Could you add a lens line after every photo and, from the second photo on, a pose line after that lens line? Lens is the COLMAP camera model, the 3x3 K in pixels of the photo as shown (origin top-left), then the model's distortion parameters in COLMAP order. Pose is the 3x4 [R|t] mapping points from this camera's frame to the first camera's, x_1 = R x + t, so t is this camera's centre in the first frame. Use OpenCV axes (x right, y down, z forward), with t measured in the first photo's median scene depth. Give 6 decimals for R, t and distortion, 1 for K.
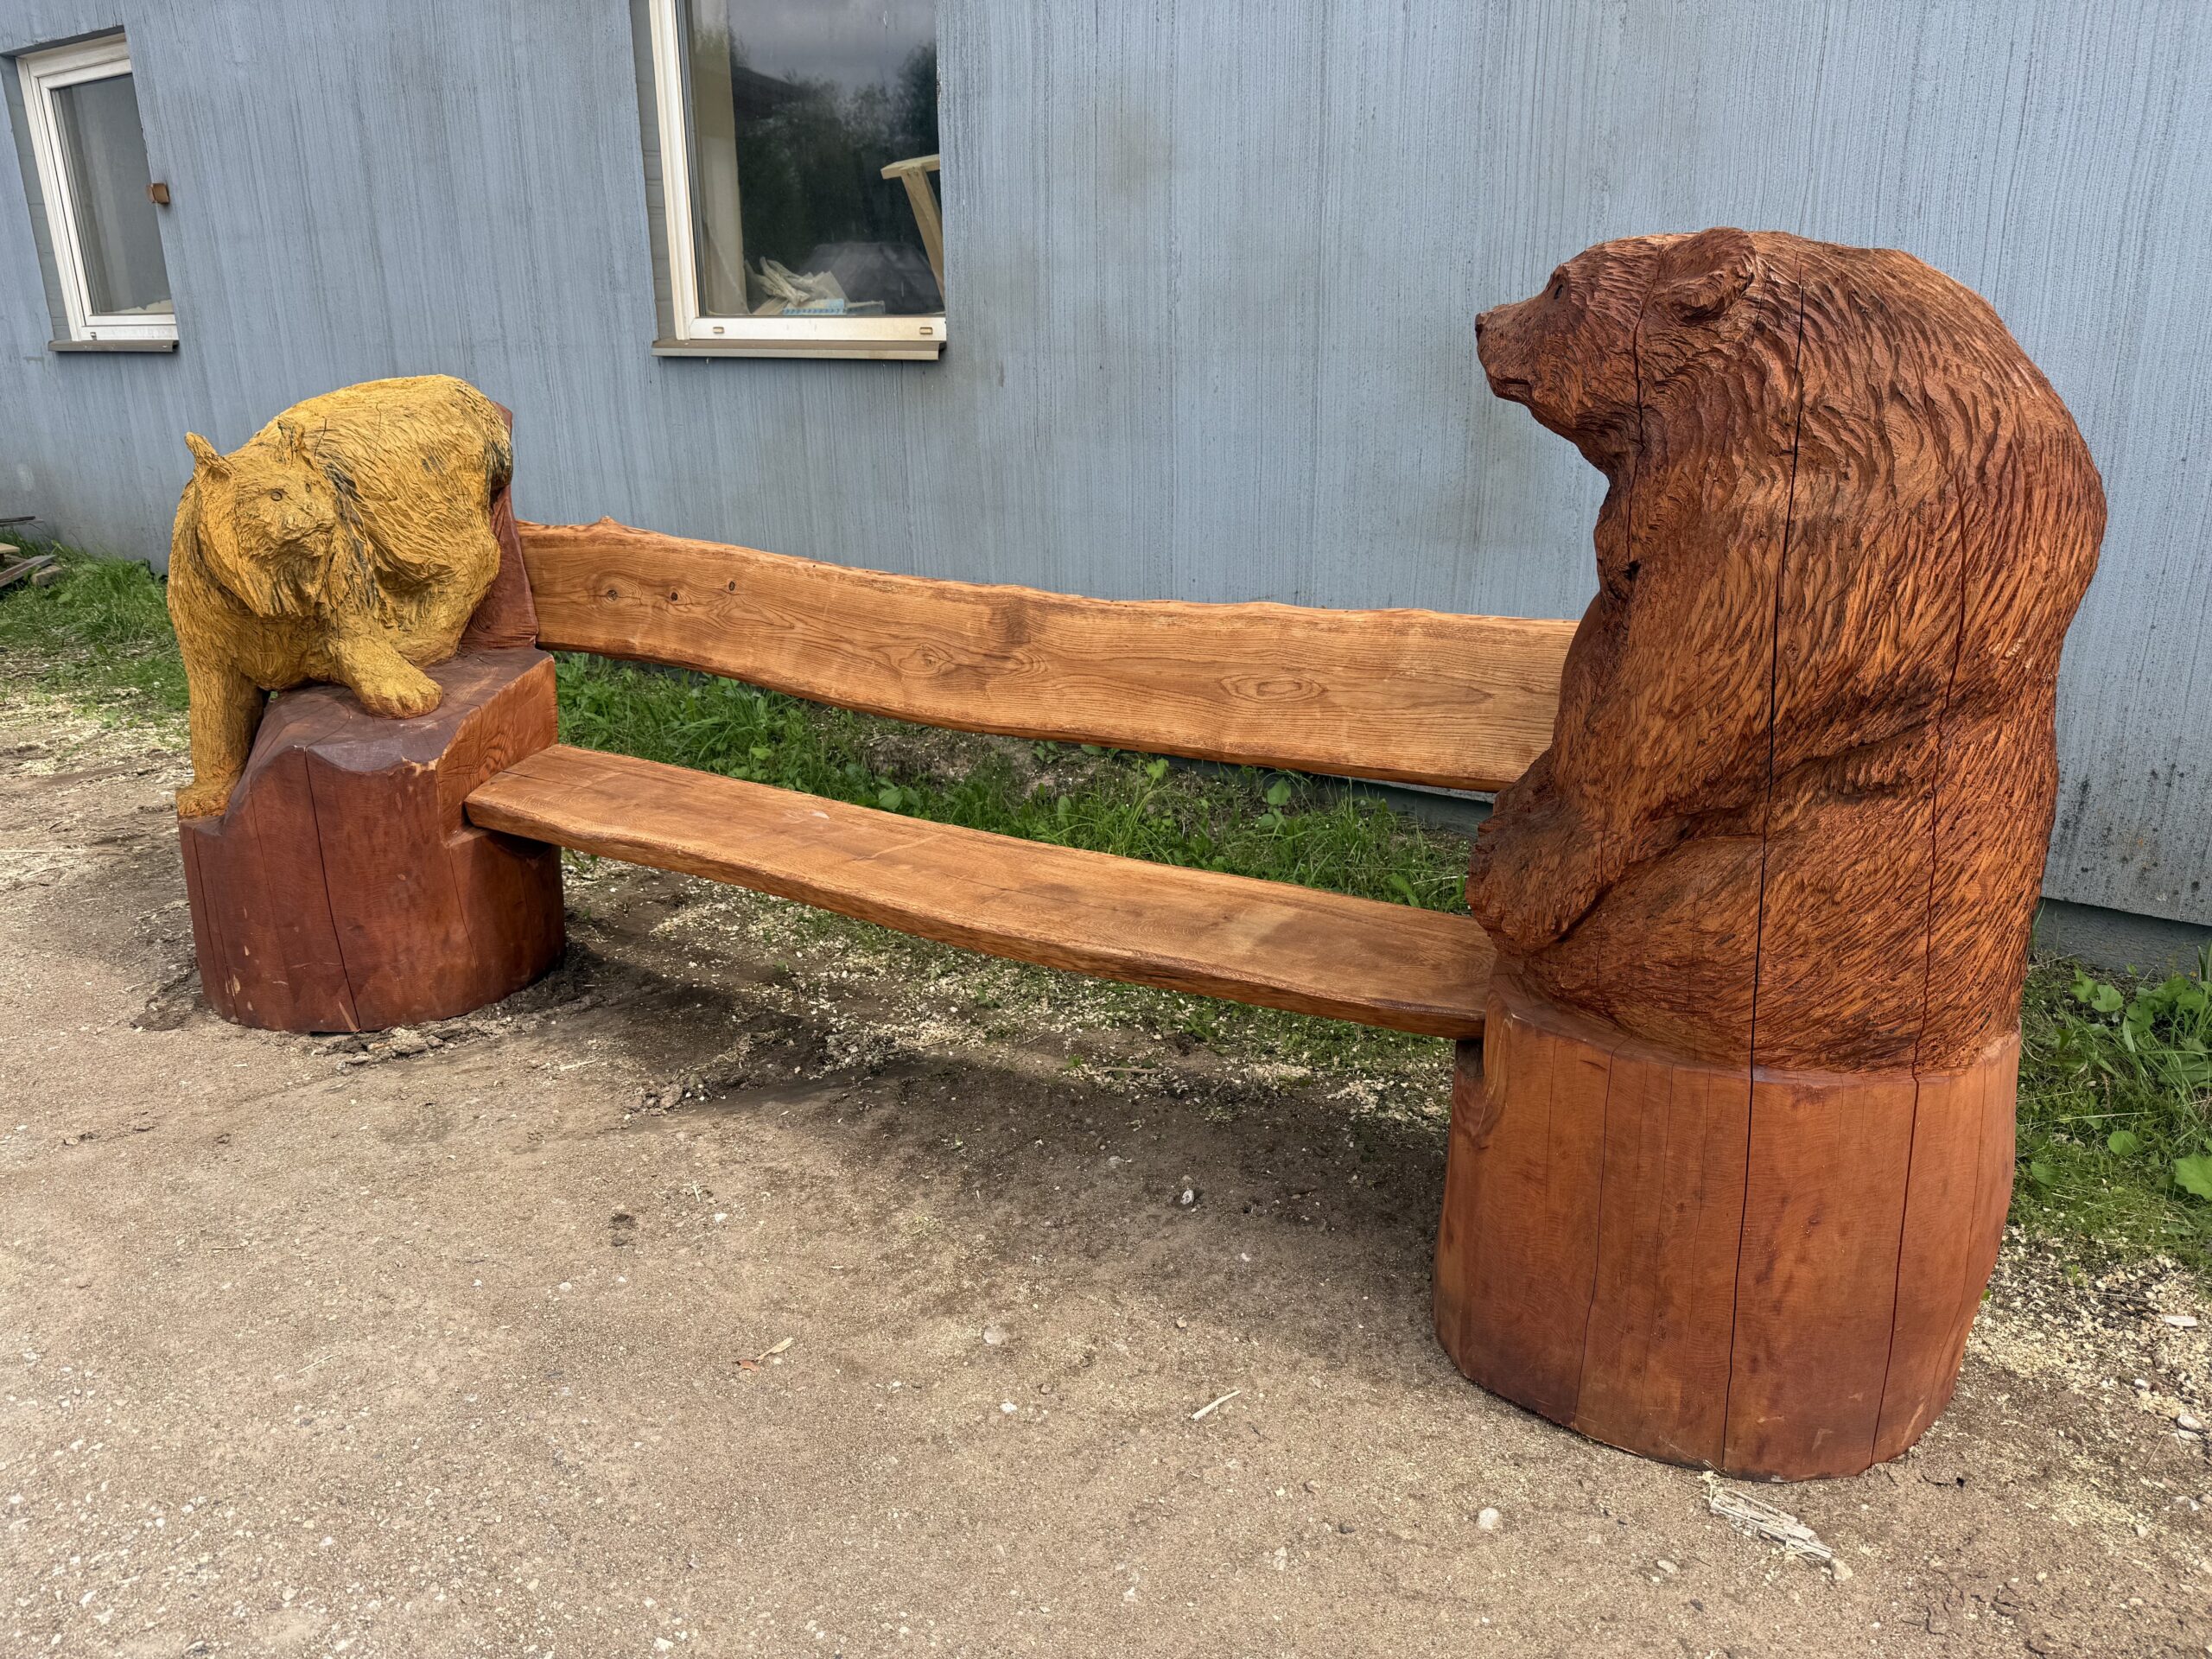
lens RADIAL K [[1601.4, 0, 1109.2], [0, 1601.4, 838.7], [0, 0, 1]] dist [0.022221, -0.034361]
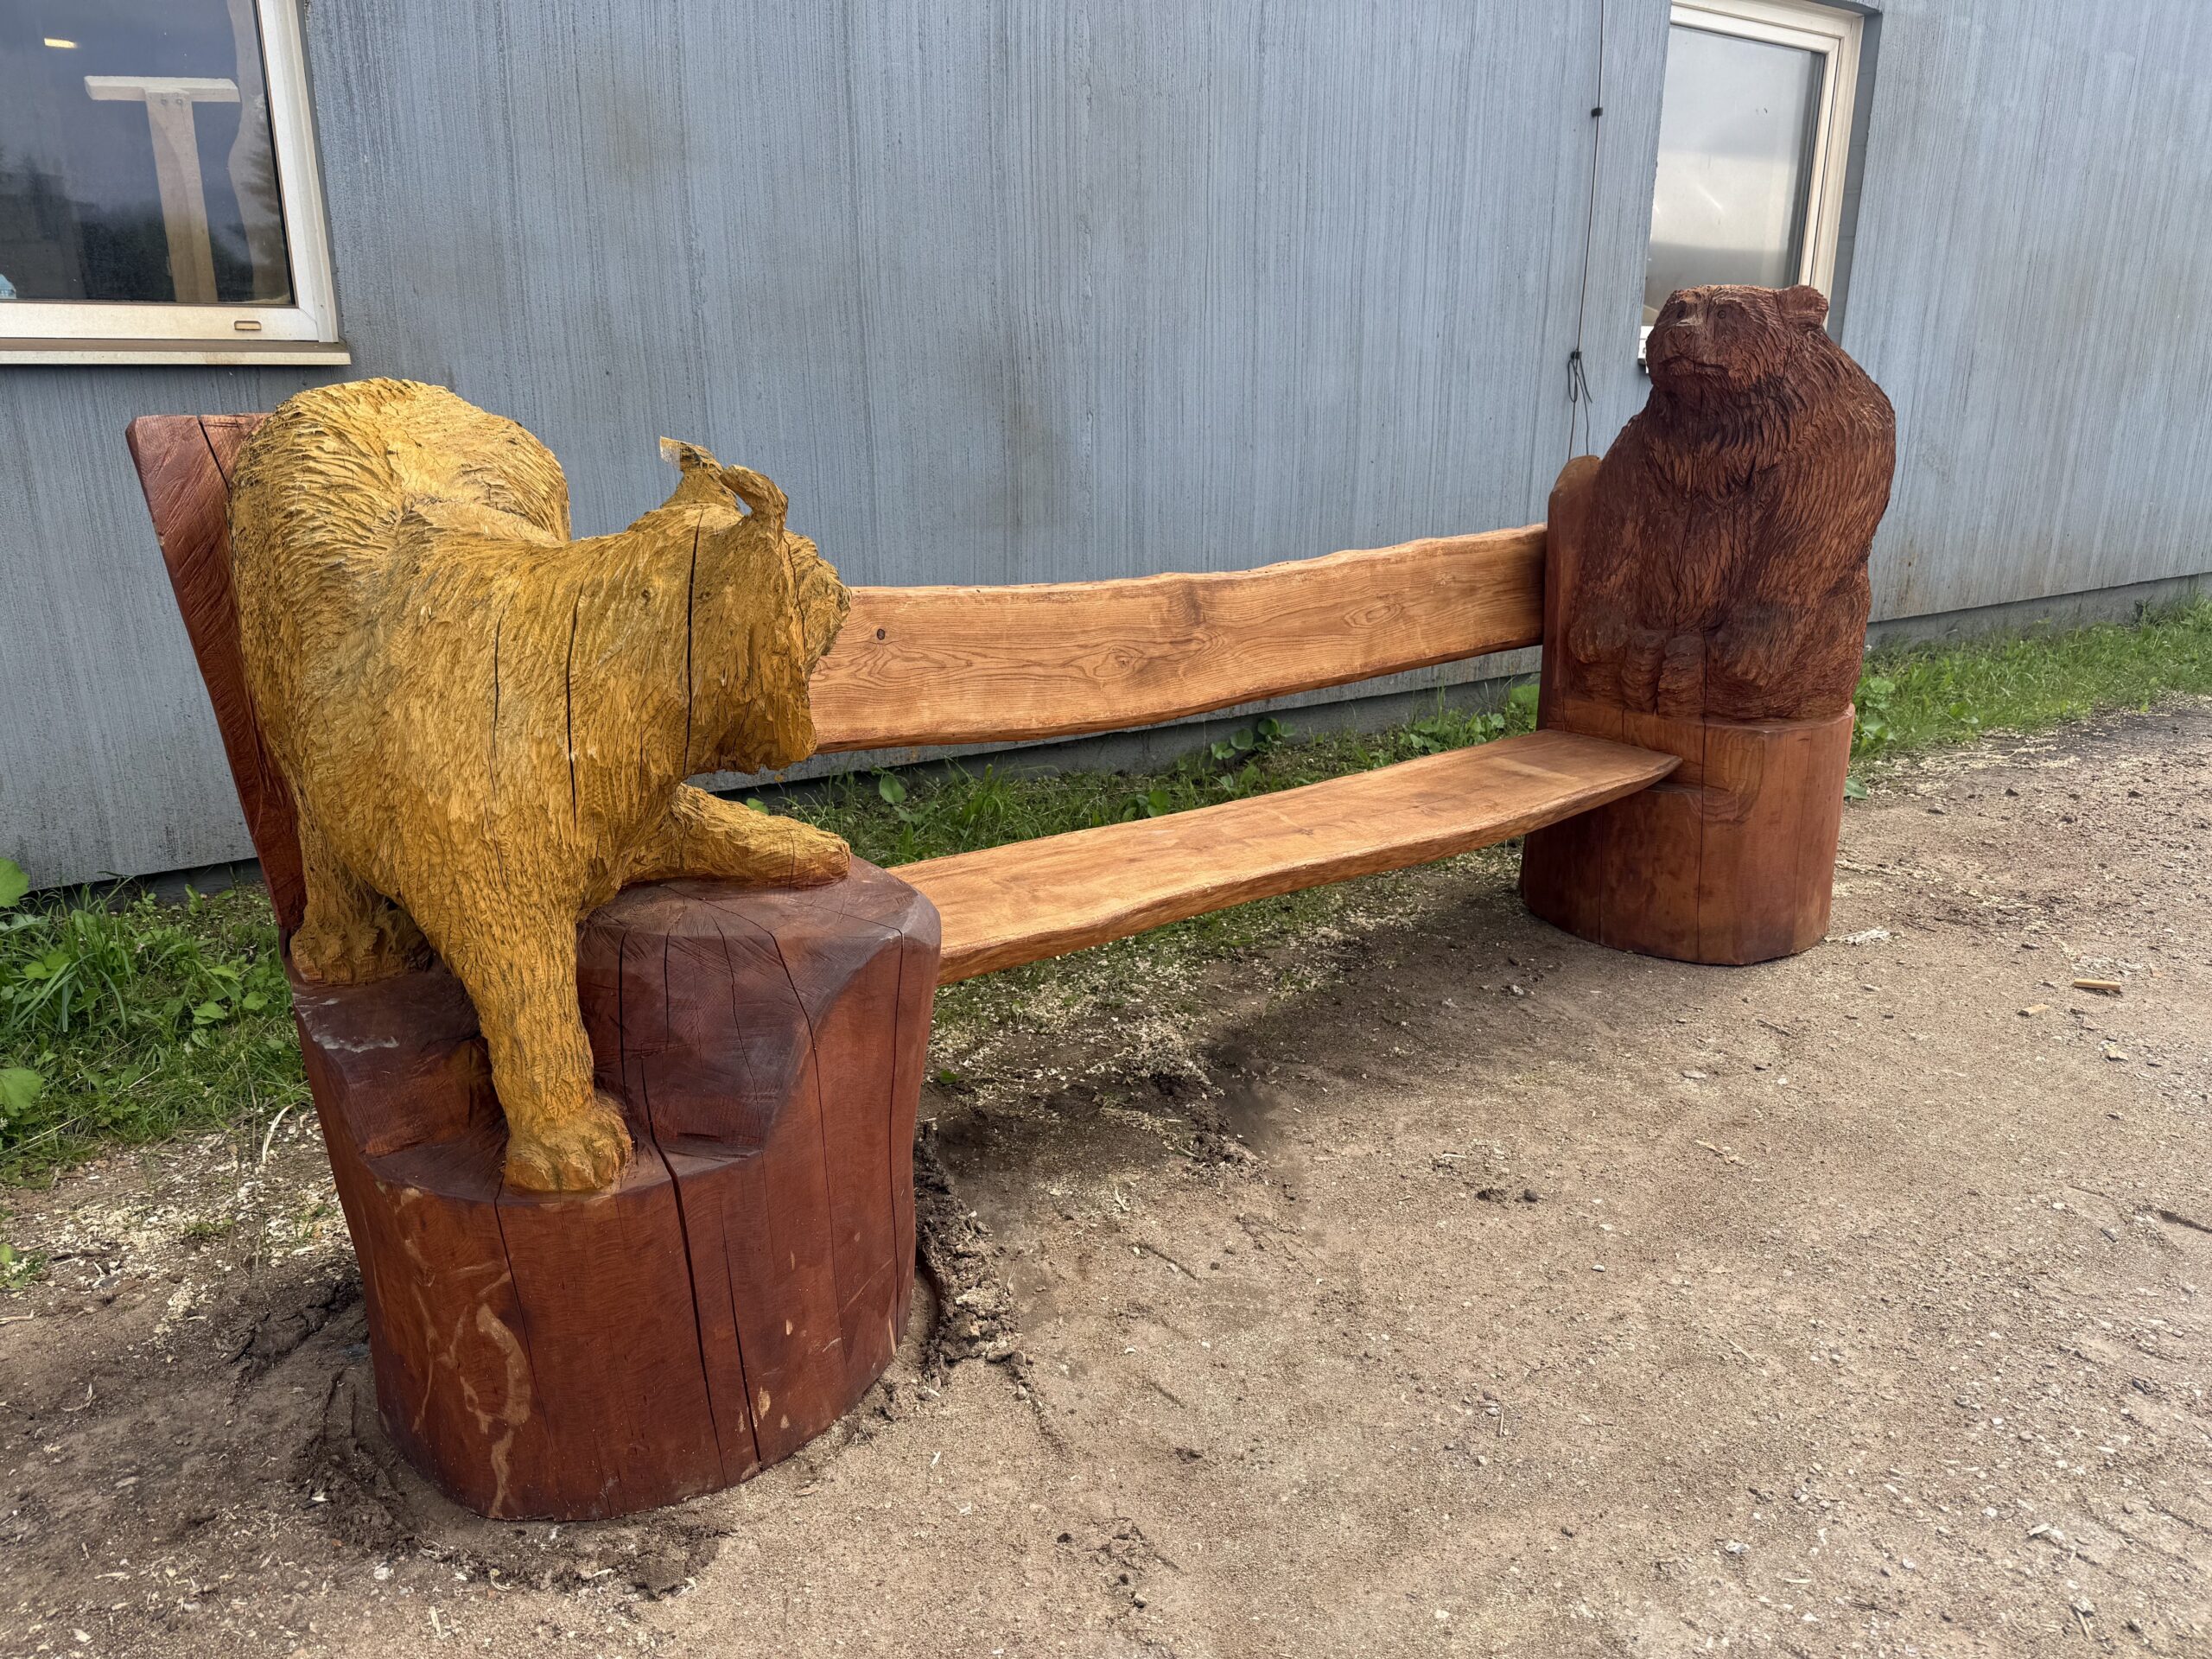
lens RADIAL K [[1601.4, 0, 1104.1], [0, 1601.4, 823.0], [0, 0, 1]] dist [0.022221, -0.034361]
pose [[0.333897, -0.251945, 0.908315, -1.009177], [0.279507, 0.946742, 0.159857, -0.173600], [-0.900216, 0.200505, 0.386535, 0.634802]]
